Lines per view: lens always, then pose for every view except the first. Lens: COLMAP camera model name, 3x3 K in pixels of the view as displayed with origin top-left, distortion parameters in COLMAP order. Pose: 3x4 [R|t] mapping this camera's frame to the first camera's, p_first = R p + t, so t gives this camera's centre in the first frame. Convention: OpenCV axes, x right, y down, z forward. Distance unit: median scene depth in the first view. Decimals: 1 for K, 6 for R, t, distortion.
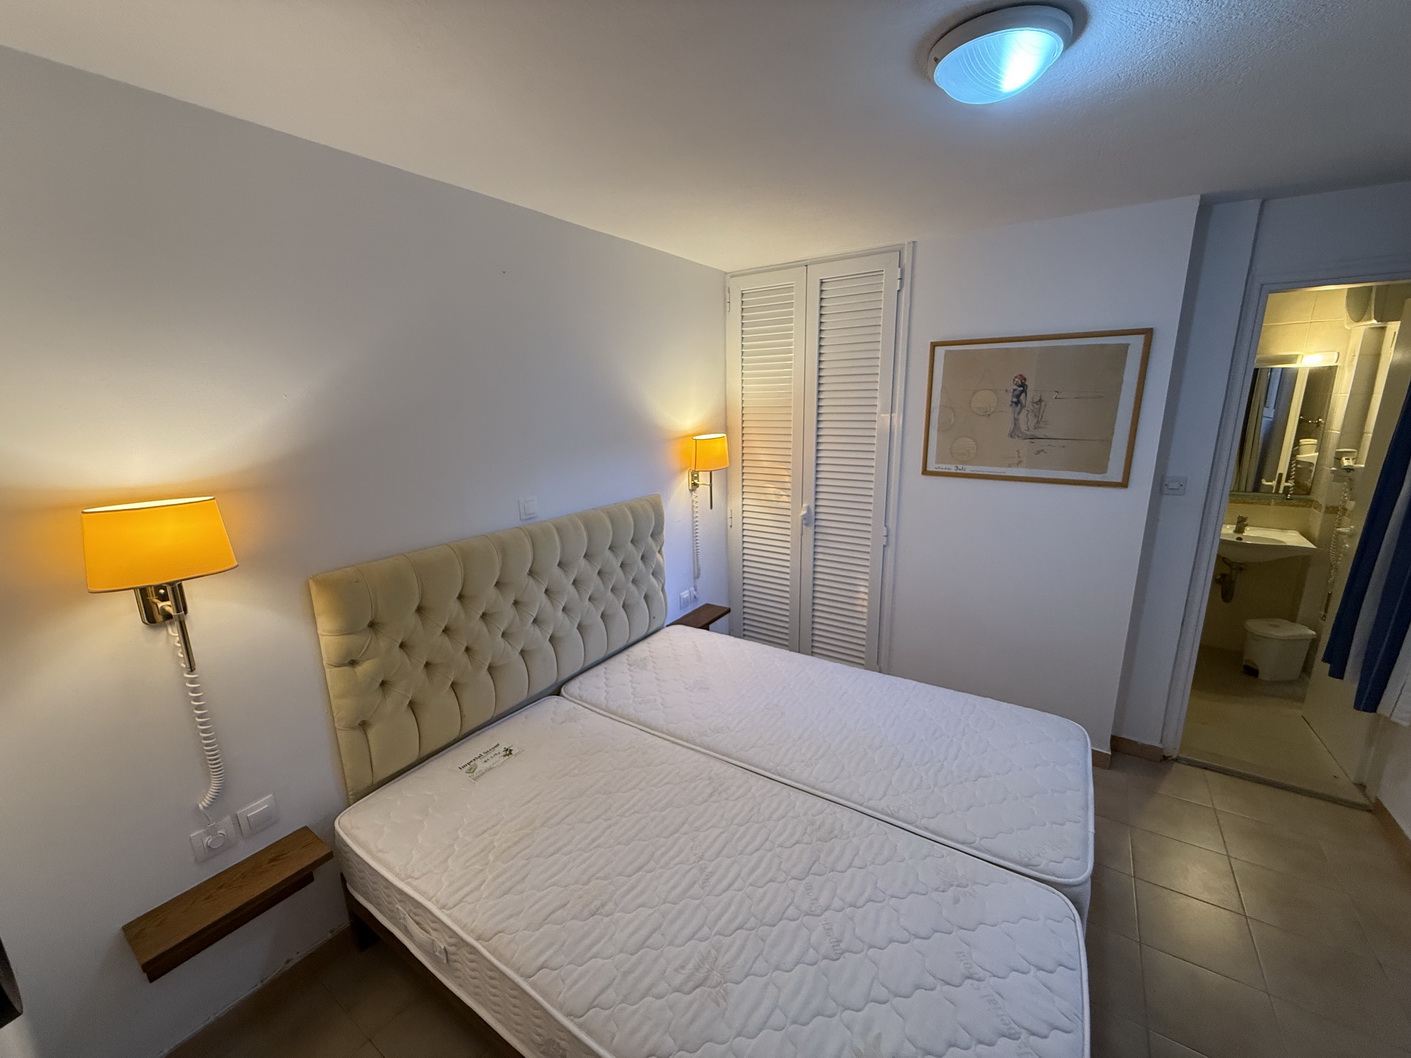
lens RADIAL K [[565.4, 0, 713.3], [0, 565.4, 532.4], [0, 0, 1]] dist [0.003217, -0.000333]
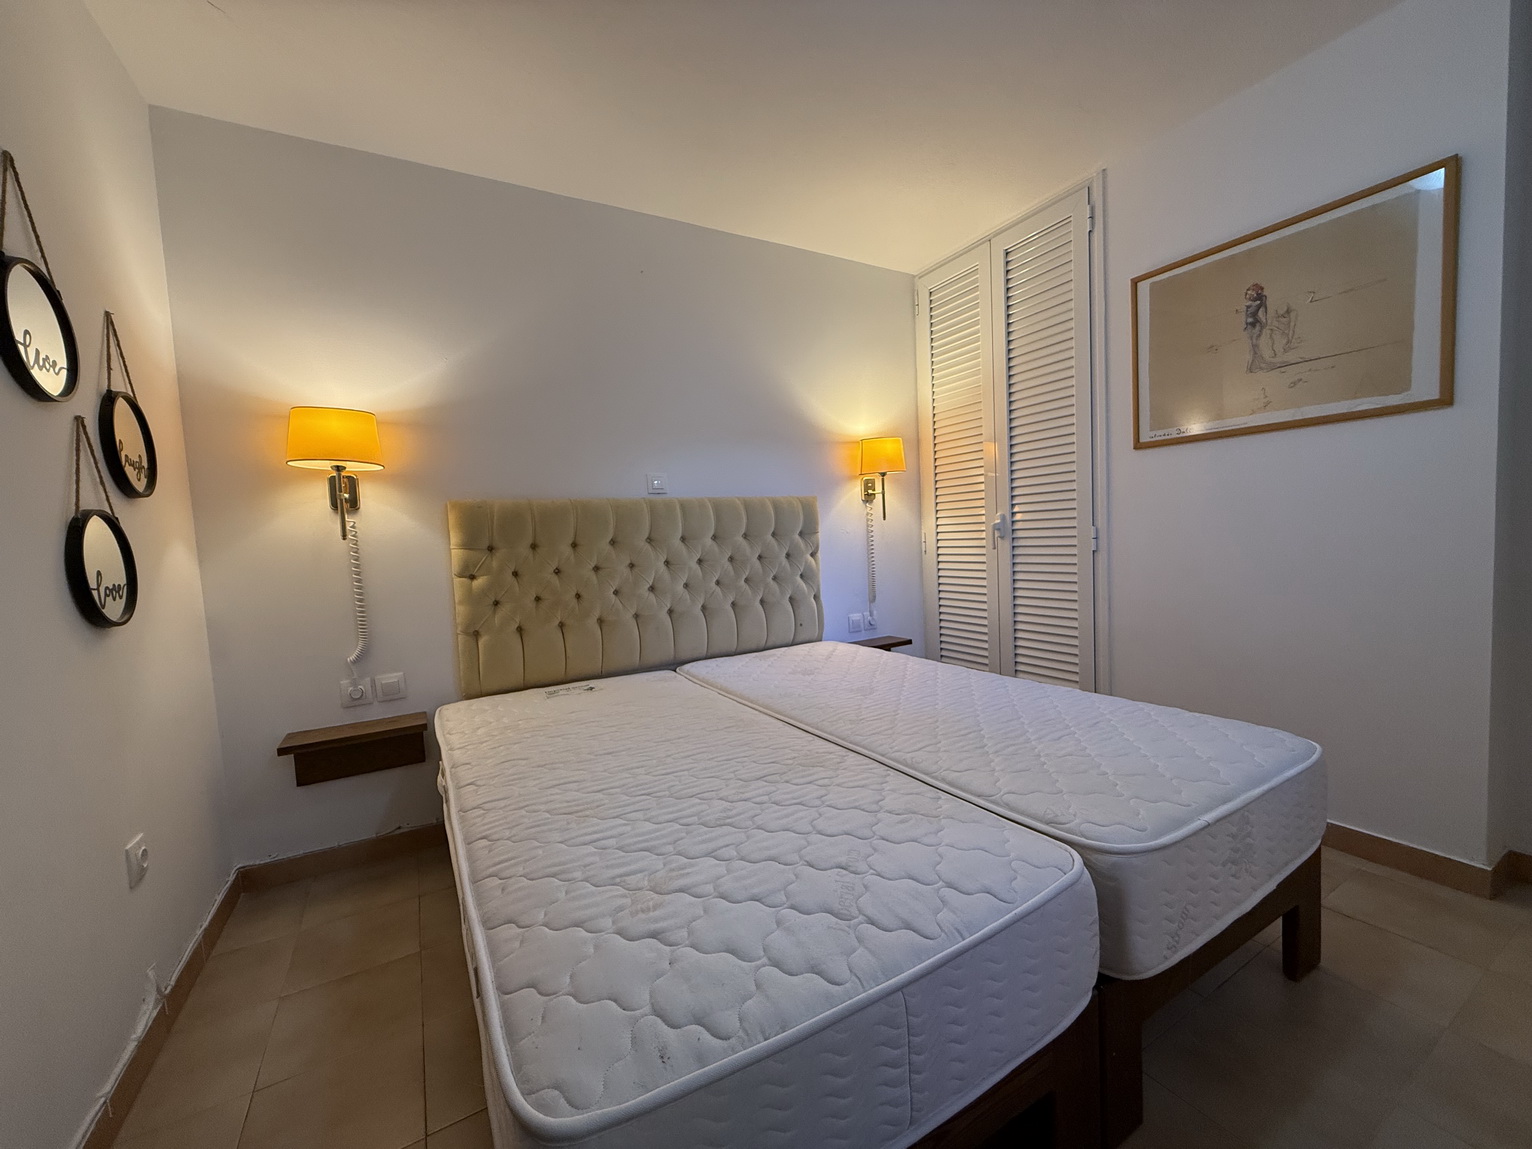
lens RADIAL K [[613.9, 0, 768.3], [0, 613.9, 574.1], [0, 0, 1]] dist [0.003217, -0.000333]
pose [[0.897027, 0.002582, -0.441969, 0.330577], [-0.069465, 0.988379, -0.135212, 0.237880], [0.436483, 0.151990, 0.886782, 0.082865]]
